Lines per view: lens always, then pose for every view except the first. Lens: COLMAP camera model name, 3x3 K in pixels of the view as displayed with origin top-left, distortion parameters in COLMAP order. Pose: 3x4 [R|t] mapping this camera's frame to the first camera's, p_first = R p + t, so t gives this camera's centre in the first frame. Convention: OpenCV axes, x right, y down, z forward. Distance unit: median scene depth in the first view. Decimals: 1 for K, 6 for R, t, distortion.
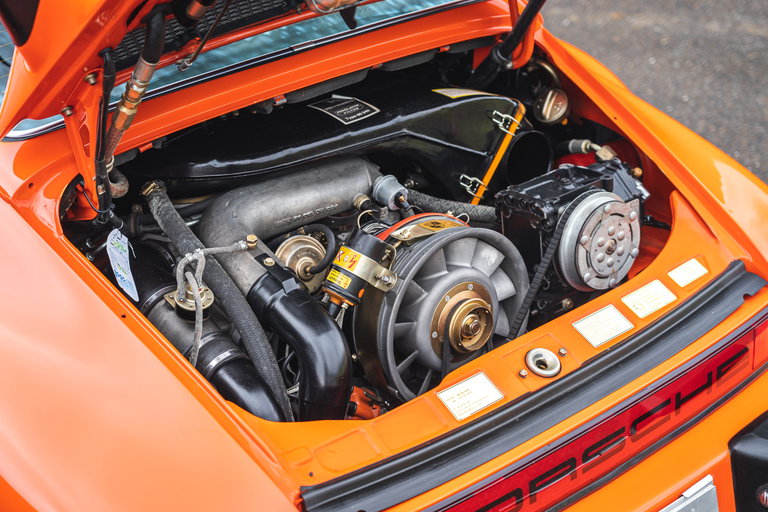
lens RADIAL K [[1338.9, 0, 382.4], [0, 1338.9, 259.0], [0, 0, 1]] dist [0.017014, 0.000000]
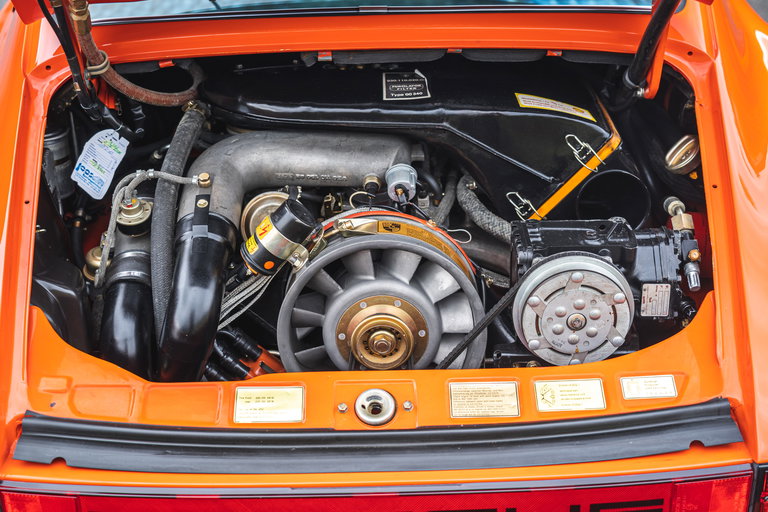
lens RADIAL K [[1172.6, 0, 384.2], [0, 1172.6, 259.1], [0, 0, 1]] dist [0.025013, 0.000000]
pose [[0.769815, 0.337483, -0.541746, 0.469797], [-0.304261, 0.940168, 0.153330, -0.124261], [0.561079, 0.046797, 0.826439, 0.325791]]
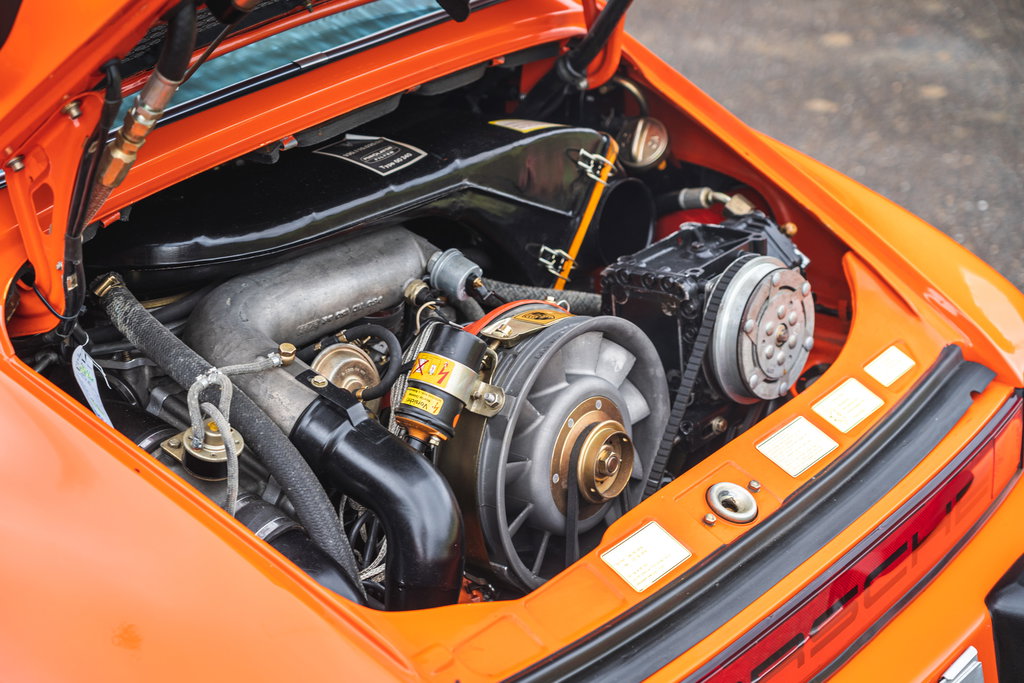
lens RADIAL K [[2156.7, 0, 512.2], [0, 2156.7, 337.2], [0, 0, 1]] dist [0.010090, 0.000000]
pose [[0.978024, -0.060000, 0.199670, -0.186409], [0.070215, 0.996540, -0.044470, 0.031537], [-0.196311, 0.057513, 0.978854, -0.052307]]
